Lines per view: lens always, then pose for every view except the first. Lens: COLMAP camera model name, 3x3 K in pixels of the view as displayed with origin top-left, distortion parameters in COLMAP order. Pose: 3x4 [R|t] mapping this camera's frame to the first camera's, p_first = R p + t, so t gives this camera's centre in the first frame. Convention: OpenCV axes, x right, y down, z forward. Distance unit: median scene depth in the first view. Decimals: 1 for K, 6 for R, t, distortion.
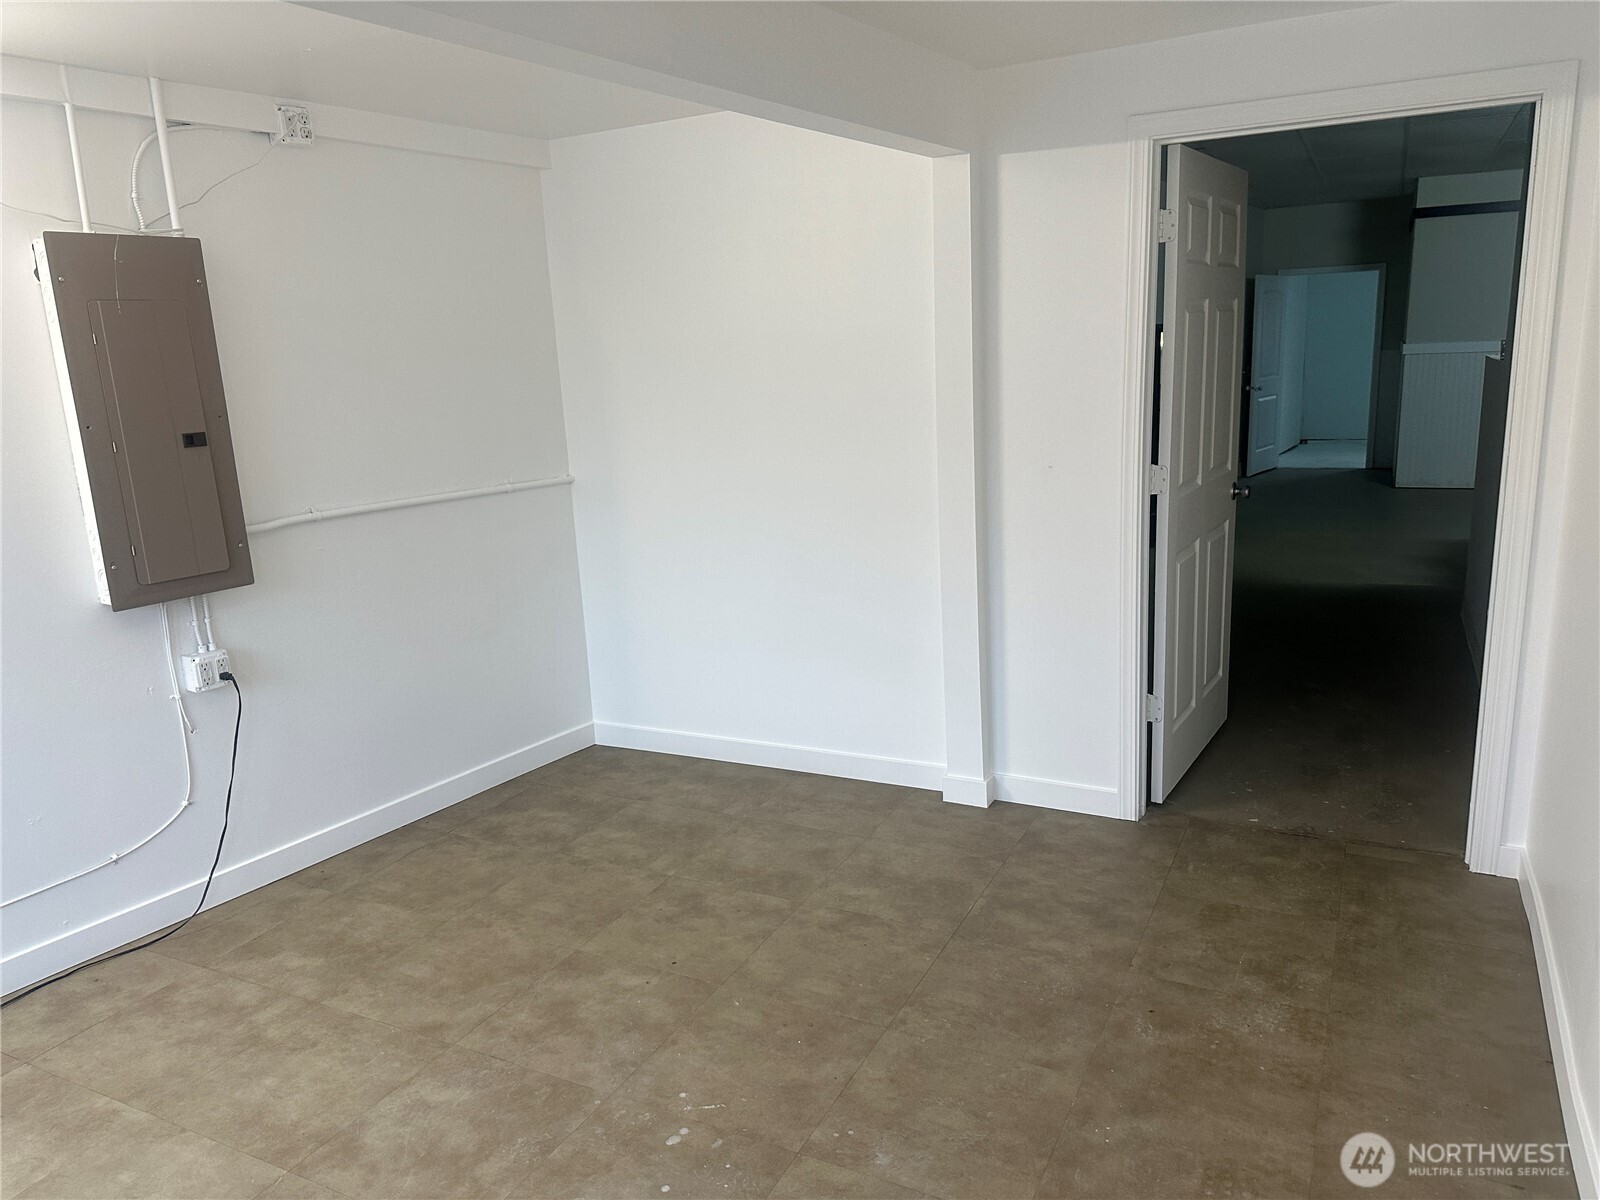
lens RADIAL K [[1122.7, 0, 800.0], [0, 1122.7, 600.0], [0, 0, 1]] dist [0.050686, -0.057987]
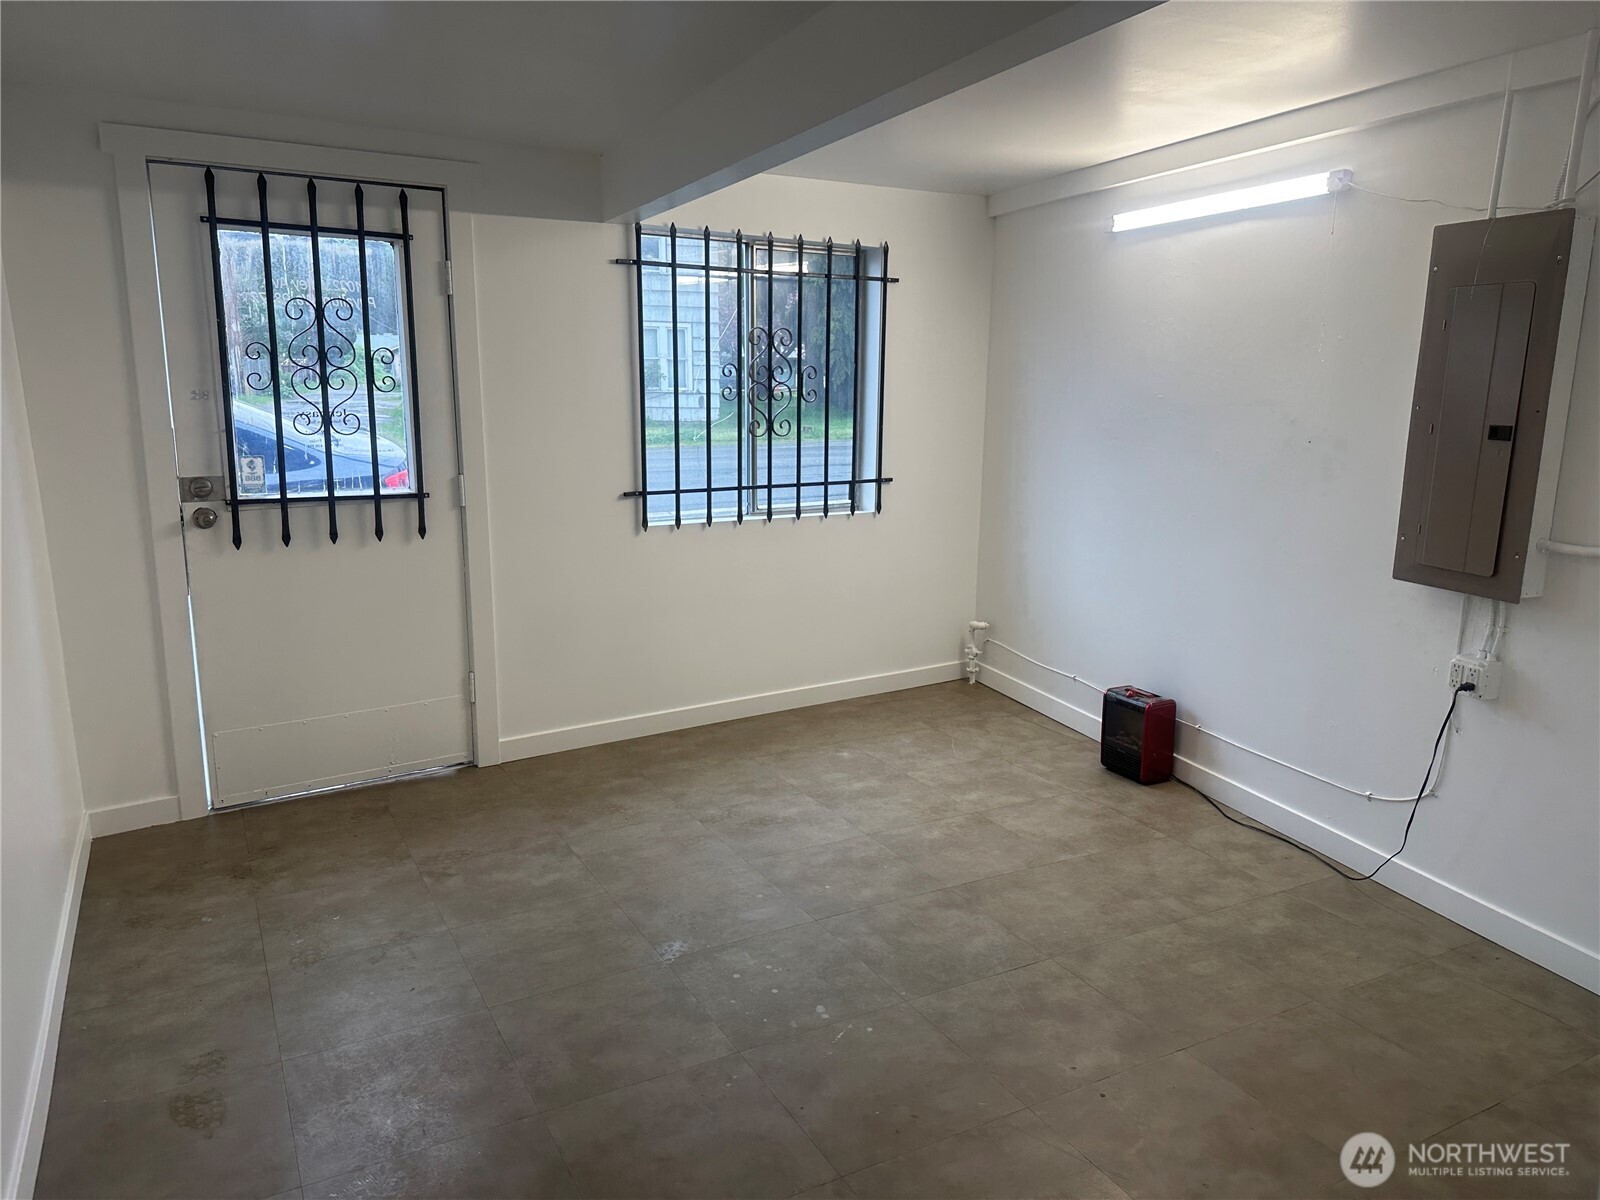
lens RADIAL K [[1122.7, 0, 800.0], [0, 1122.7, 600.0], [0, 0, 1]] dist [0.050686, -0.057987]
pose [[-0.556677, 0.206527, -0.804647, 0.589212], [-0.168641, 0.920341, 0.352892, -0.258850], [0.813431, 0.332143, -0.477504, 1.073412]]
